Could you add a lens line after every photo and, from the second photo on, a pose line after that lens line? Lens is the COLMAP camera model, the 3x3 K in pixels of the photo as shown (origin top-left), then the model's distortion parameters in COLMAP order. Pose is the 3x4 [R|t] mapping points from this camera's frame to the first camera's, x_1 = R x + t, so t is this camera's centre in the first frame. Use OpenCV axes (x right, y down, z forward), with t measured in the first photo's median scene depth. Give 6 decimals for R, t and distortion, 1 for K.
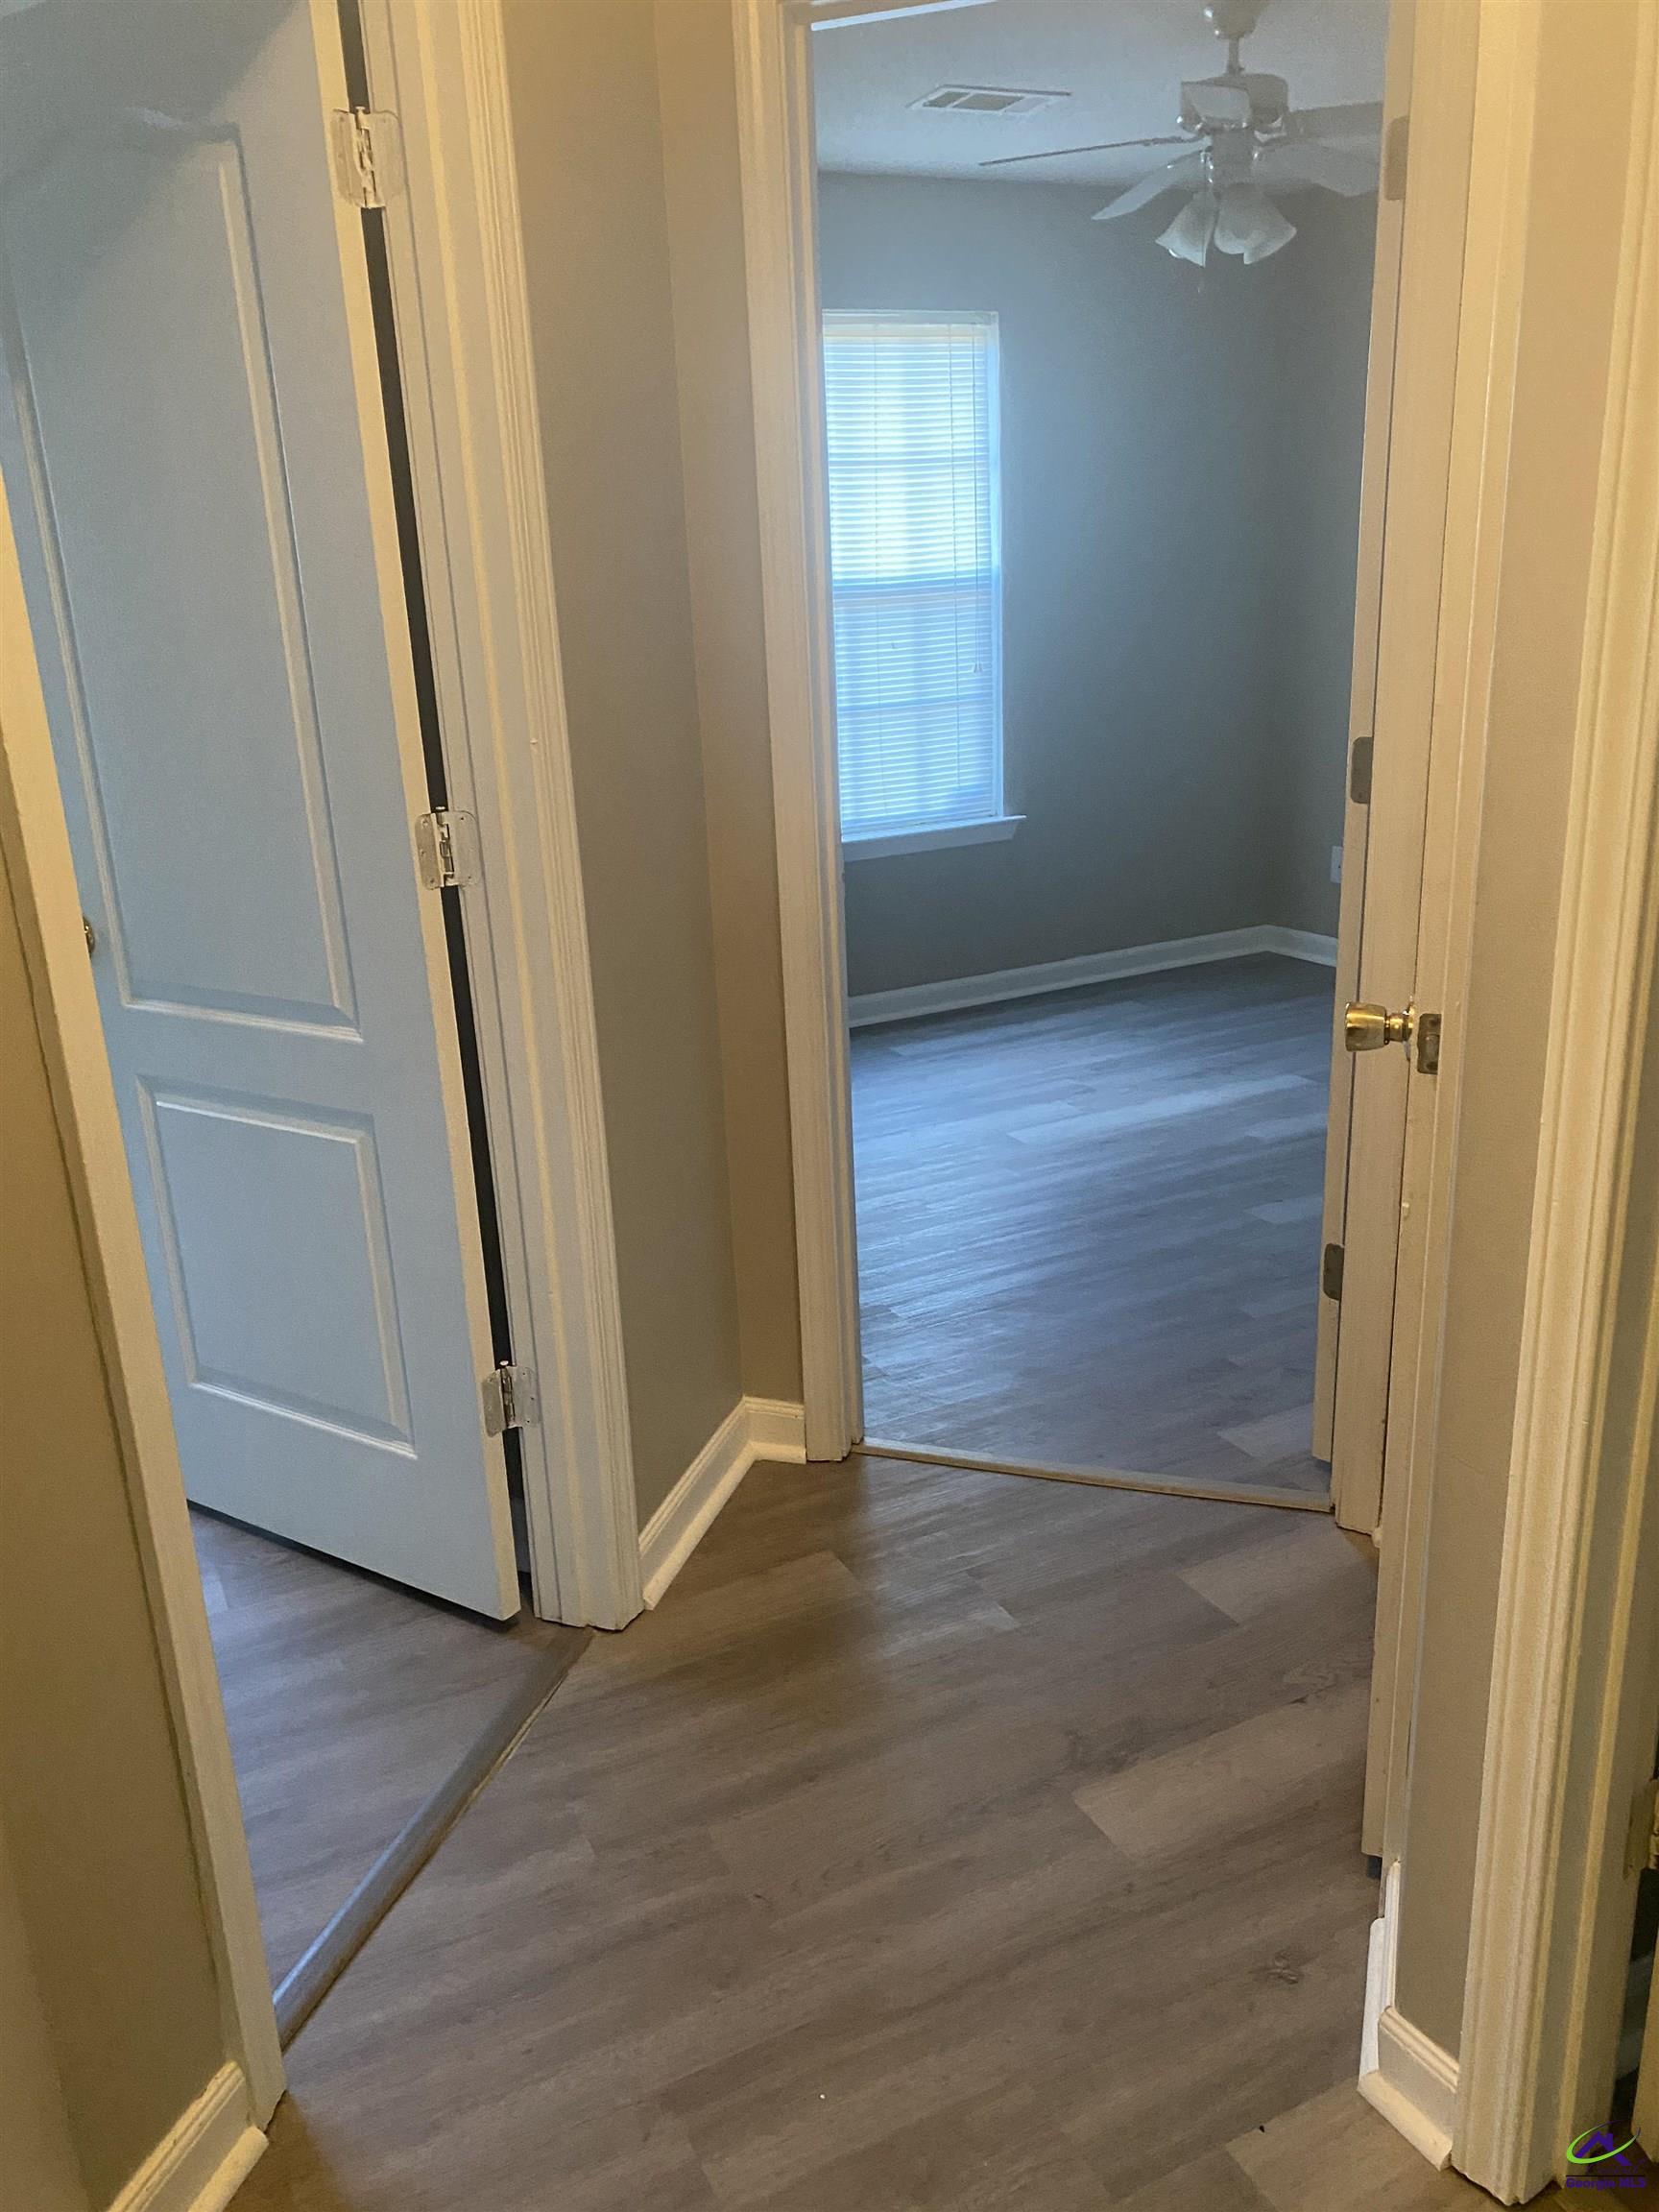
lens RADIAL K [[1685.7, 0, 809.9], [0, 1685.7, 1099.7], [0, 0, 1]] dist [0.025444, -0.020337]
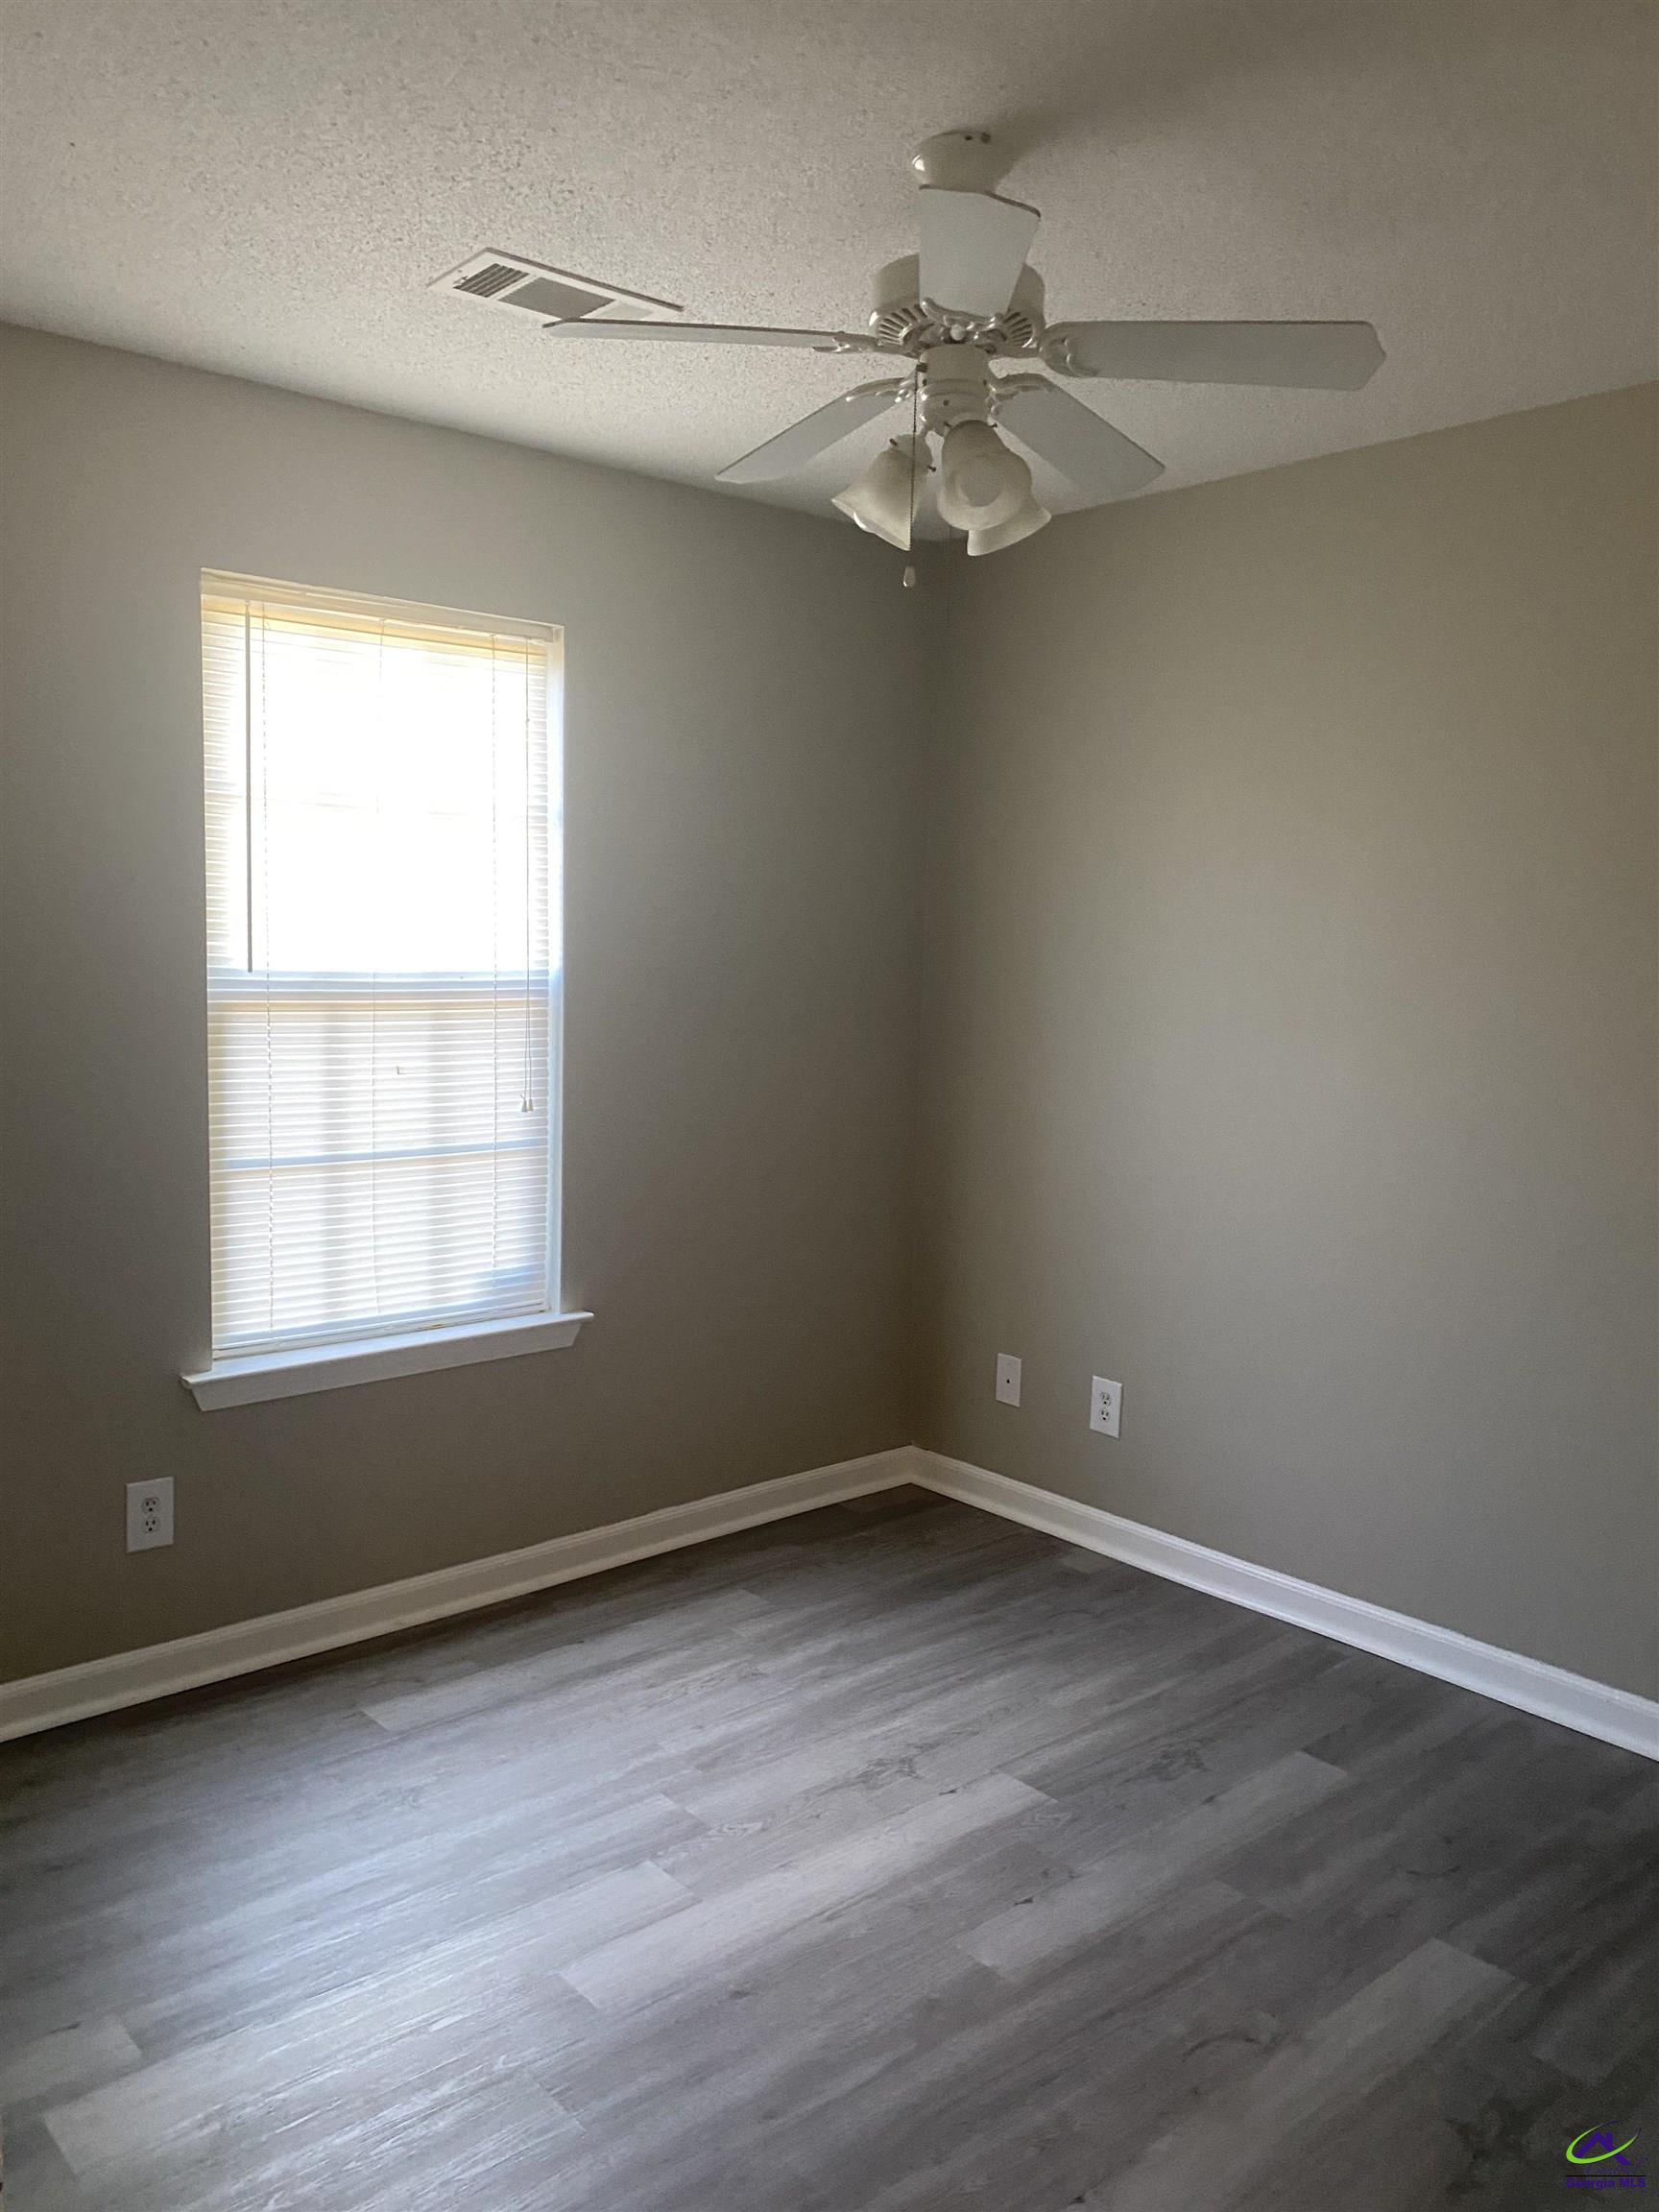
lens RADIAL K [[1685.7, 0, 828.5], [0, 1685.7, 1106.7], [0, 0, 1]] dist [0.025444, -0.020337]
pose [[0.962085, 0.041008, 0.269649, 0.034833], [0.013255, 0.980435, -0.196395, -0.126211], [-0.272427, 0.192523, 0.942719, 0.341121]]
